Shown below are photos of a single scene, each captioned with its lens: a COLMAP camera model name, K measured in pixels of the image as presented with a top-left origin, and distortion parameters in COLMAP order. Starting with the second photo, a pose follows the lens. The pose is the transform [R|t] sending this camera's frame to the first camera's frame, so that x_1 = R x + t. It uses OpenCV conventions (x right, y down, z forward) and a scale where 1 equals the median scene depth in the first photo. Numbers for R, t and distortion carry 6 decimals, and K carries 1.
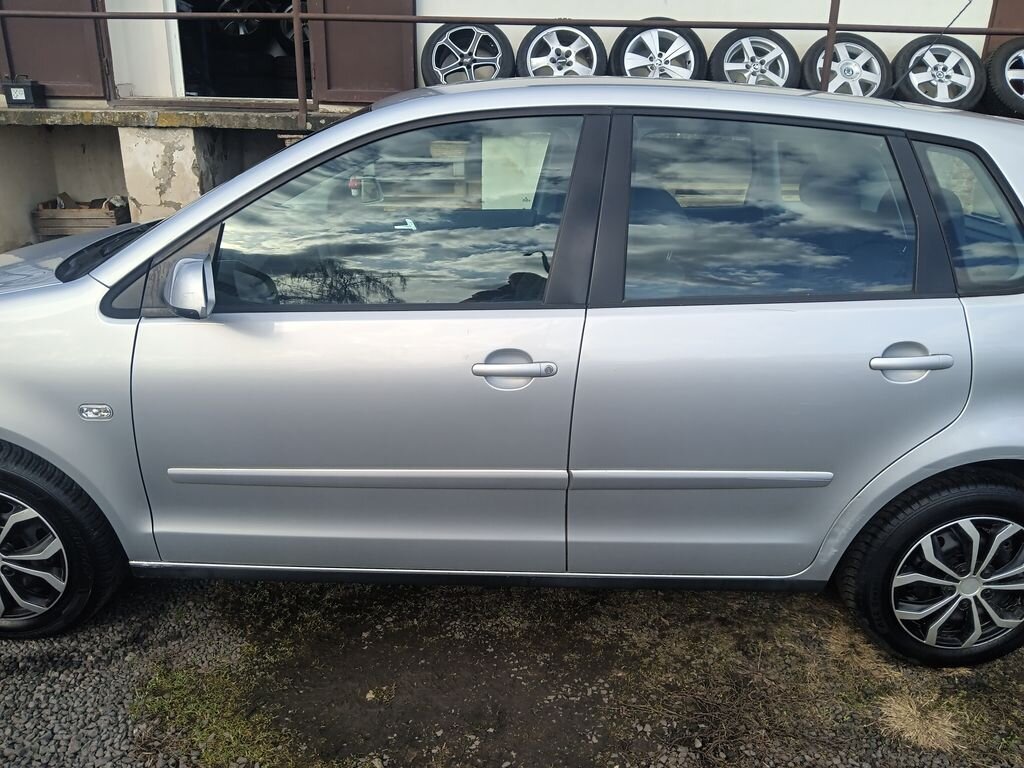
lens RADIAL K [[764.0, 0, 512.0], [0, 764.0, 384.0], [0, 0, 1]] dist [-0.010012, -0.000953]
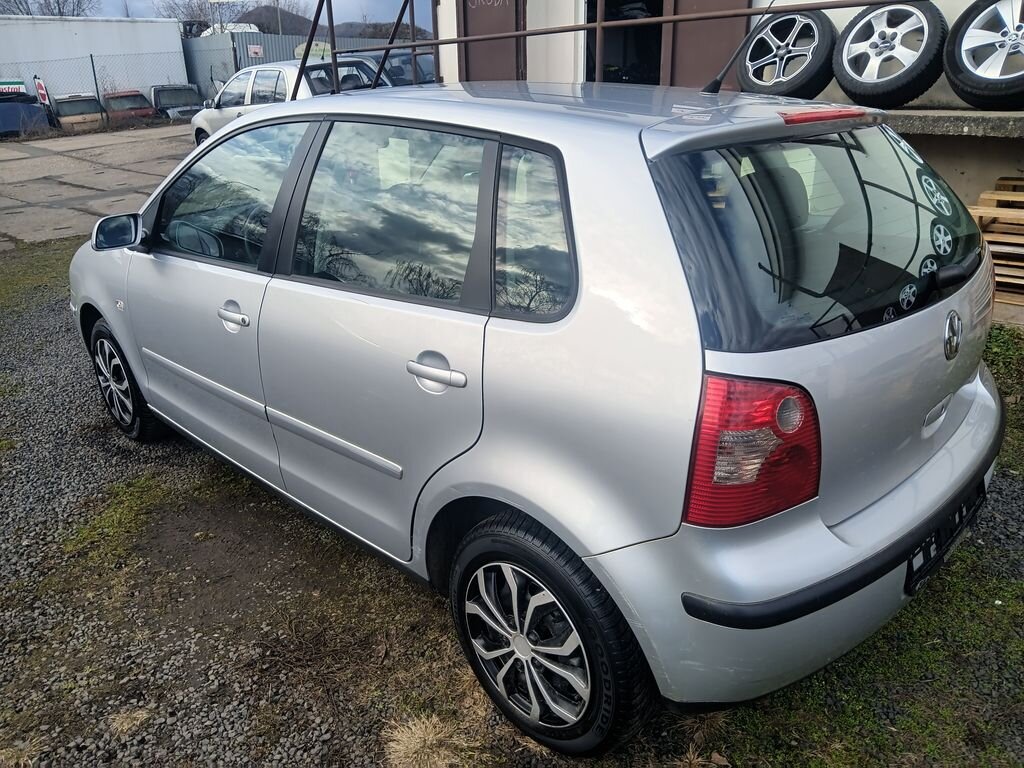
lens RADIAL K [[764.0, 0, 512.0], [0, 764.0, 384.0], [0, 0, 1]] dist [-0.010012, -0.000953]
pose [[0.727937, 0.212236, -0.651970, 0.398852], [-0.207672, 0.974468, 0.085348, -0.037909], [0.653437, 0.073268, 0.753426, 0.108327]]
